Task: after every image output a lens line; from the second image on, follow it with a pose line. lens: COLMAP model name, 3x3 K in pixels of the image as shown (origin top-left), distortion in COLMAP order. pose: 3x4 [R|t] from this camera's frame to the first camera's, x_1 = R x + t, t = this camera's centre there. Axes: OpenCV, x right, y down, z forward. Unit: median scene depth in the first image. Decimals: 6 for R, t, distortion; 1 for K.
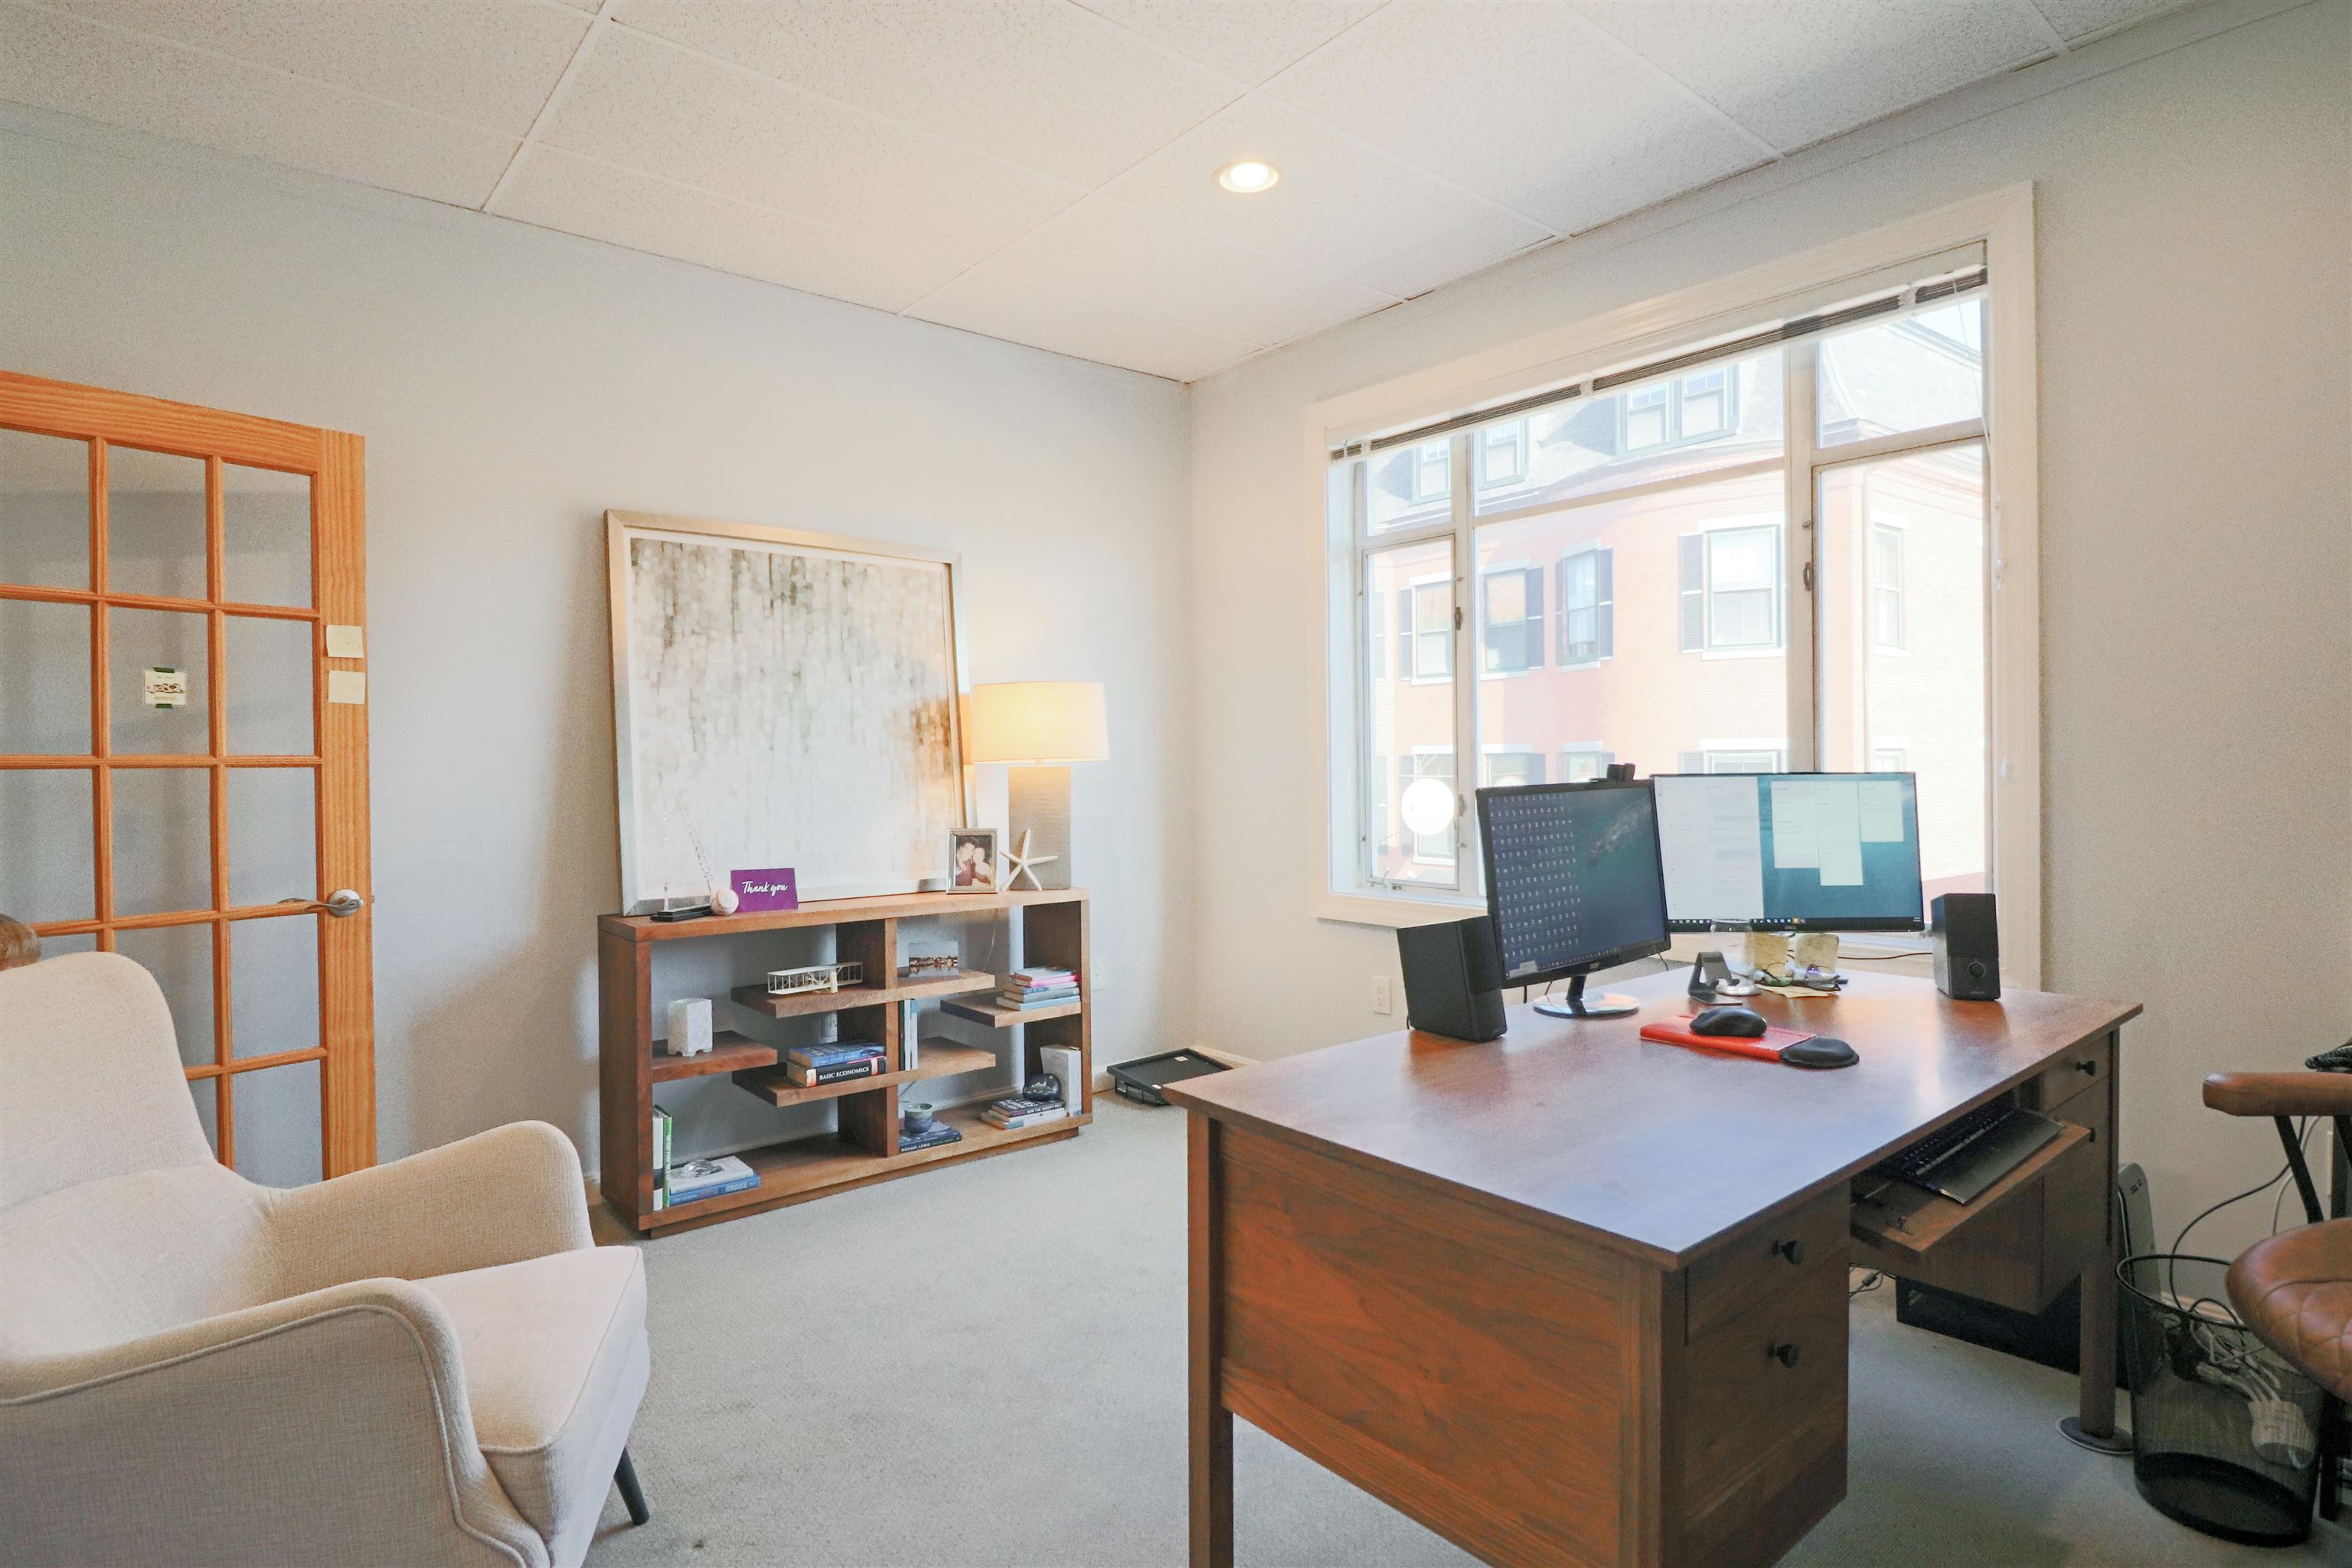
lens RADIAL K [[1243.5, 0, 1126.0], [0, 1243.5, 773.9], [0, 0, 1]] dist [-0.000578, -0.023400]
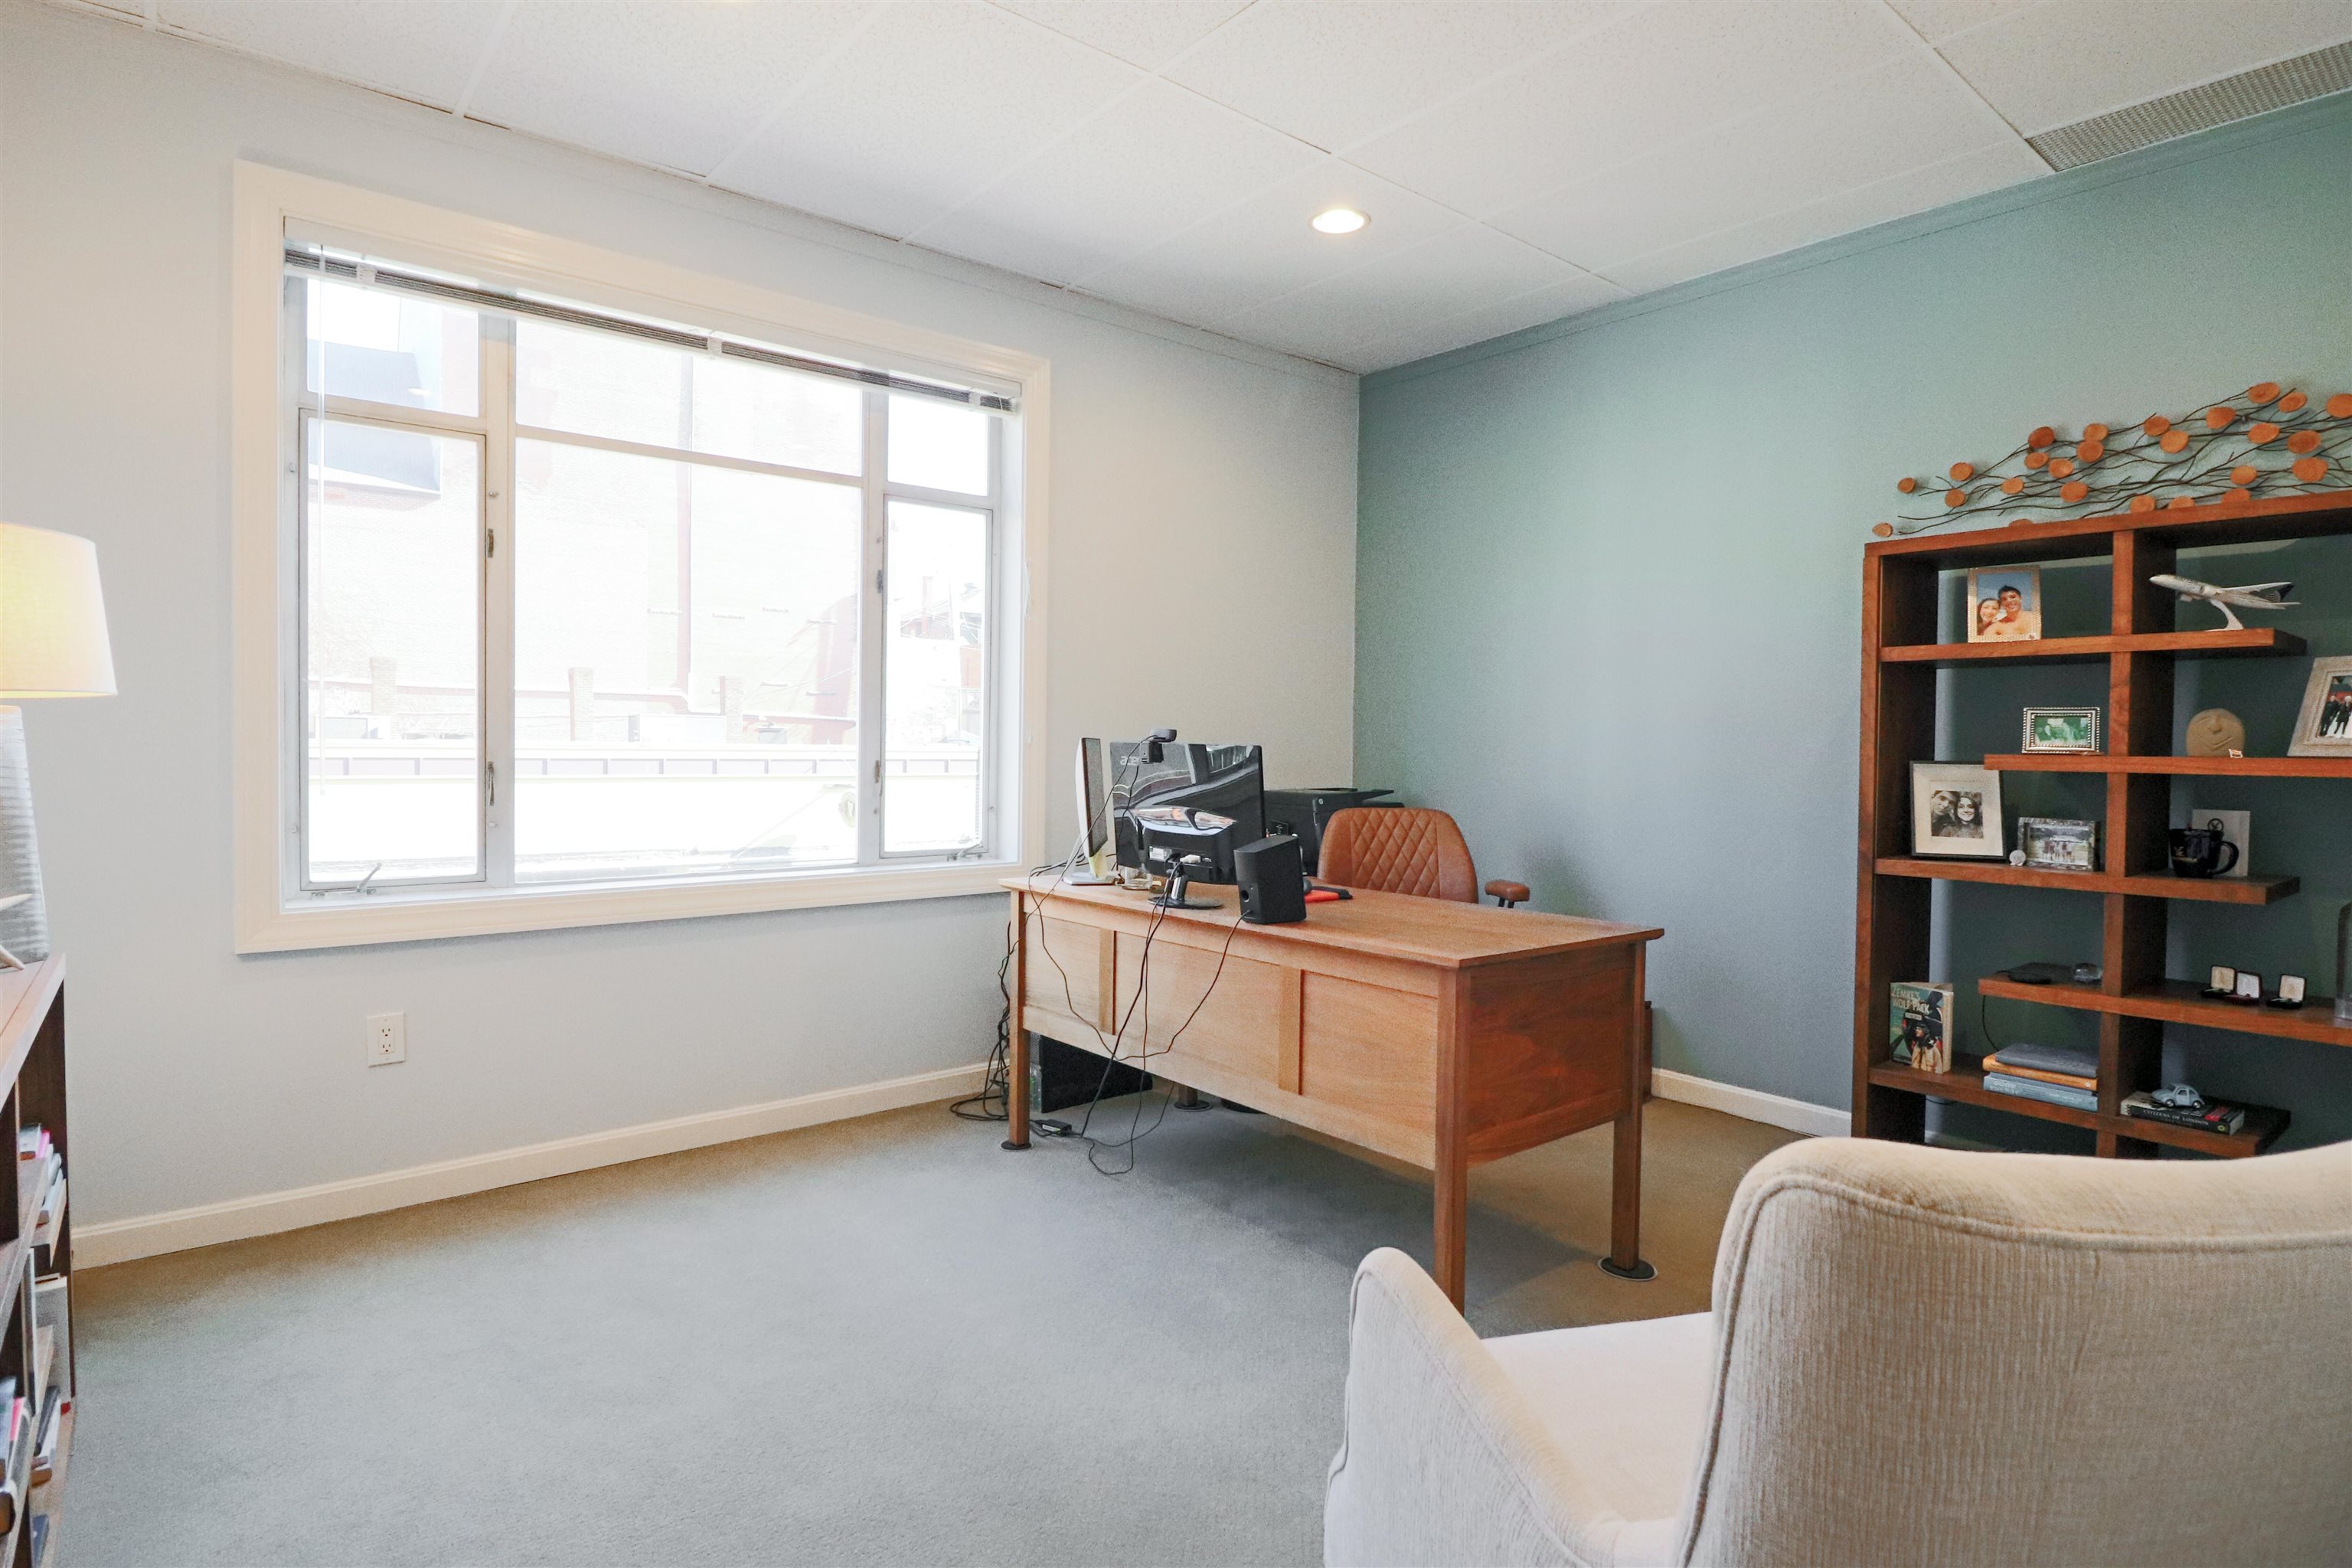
lens RADIAL K [[1209.0, 0, 1186.3], [0, 1209.0, 767.8], [0, 0, 1]] dist [-0.000682, -0.013753]
pose [[-0.034891, -0.003085, 0.999386, -0.673489], [0.005752, 0.999978, 0.003288, 0.026650], [-0.999375, 0.005863, -0.034873, 0.734543]]
